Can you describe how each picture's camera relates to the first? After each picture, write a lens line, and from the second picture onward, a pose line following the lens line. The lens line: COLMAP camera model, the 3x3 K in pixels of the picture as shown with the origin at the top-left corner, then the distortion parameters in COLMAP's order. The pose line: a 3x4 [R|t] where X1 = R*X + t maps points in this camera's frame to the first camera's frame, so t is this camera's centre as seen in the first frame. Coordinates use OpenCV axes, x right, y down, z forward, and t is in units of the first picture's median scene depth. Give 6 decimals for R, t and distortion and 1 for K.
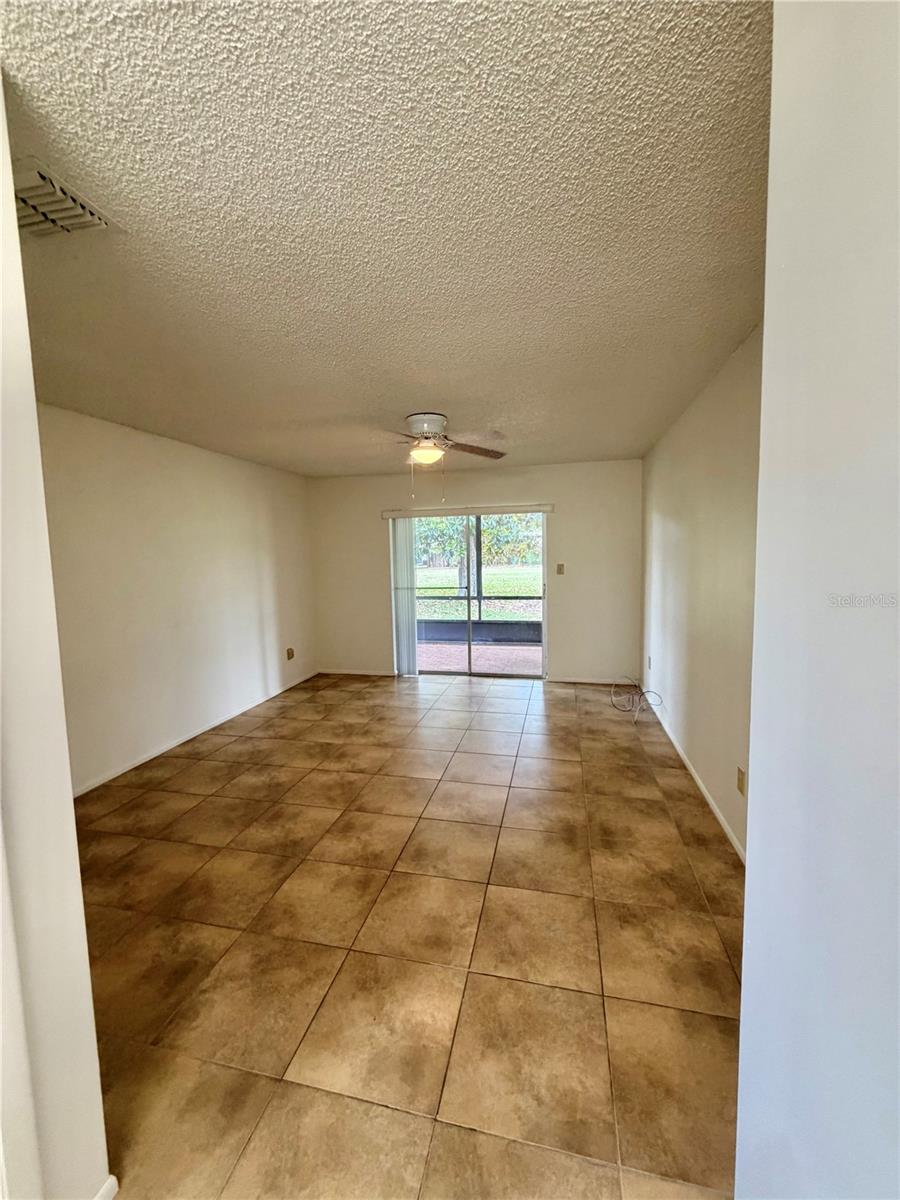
lens RADIAL K [[480.4, 0, 456.5], [0, 480.4, 594.8], [0, 0, 1]] dist [0.001759, 0.000254]
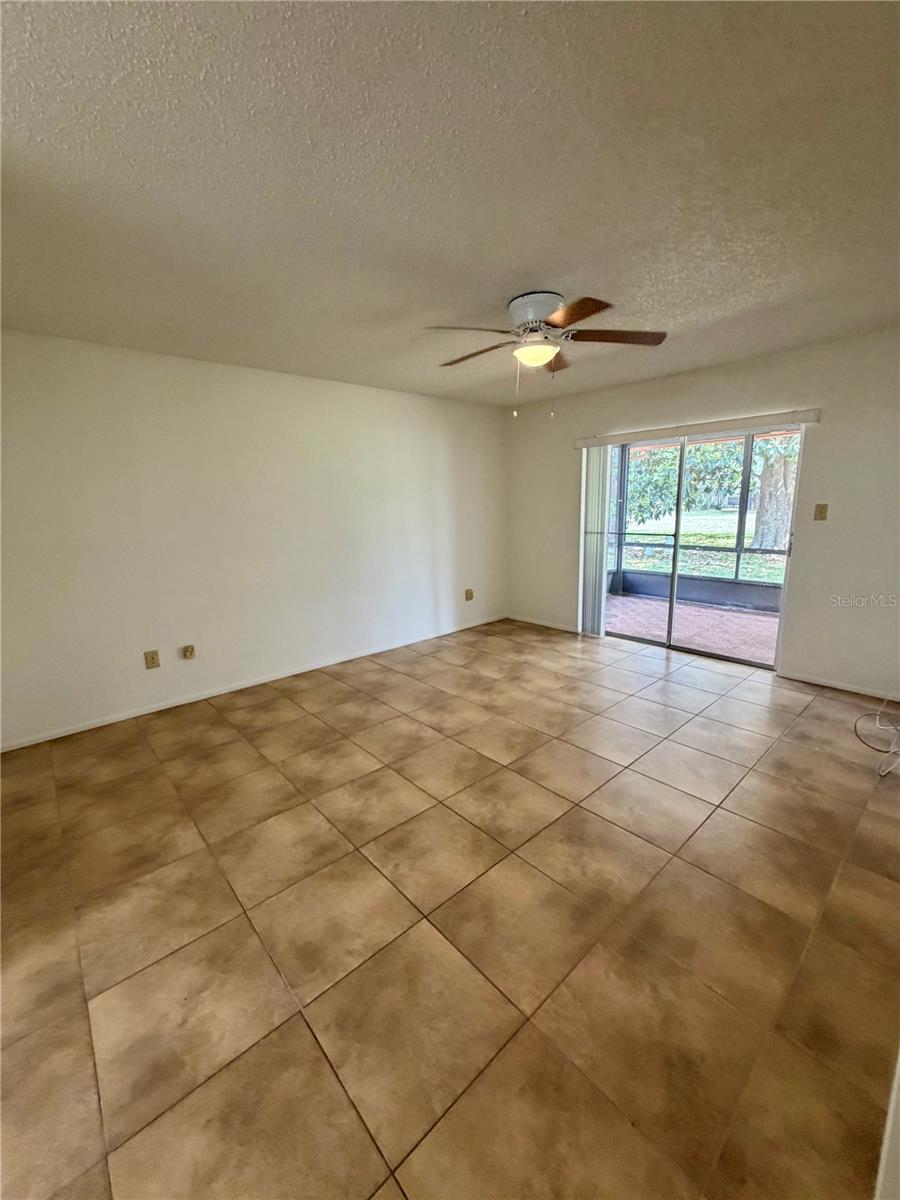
lens RADIAL K [[480.4, 0, 453.1], [0, 480.4, 598.3], [0, 0, 1]] dist [0.001759, 0.000254]
pose [[0.812968, 0.116783, -0.570477, 0.269634], [-0.043315, 0.989097, 0.140752, -0.011521], [0.580695, -0.089717, 0.809163, 0.245324]]
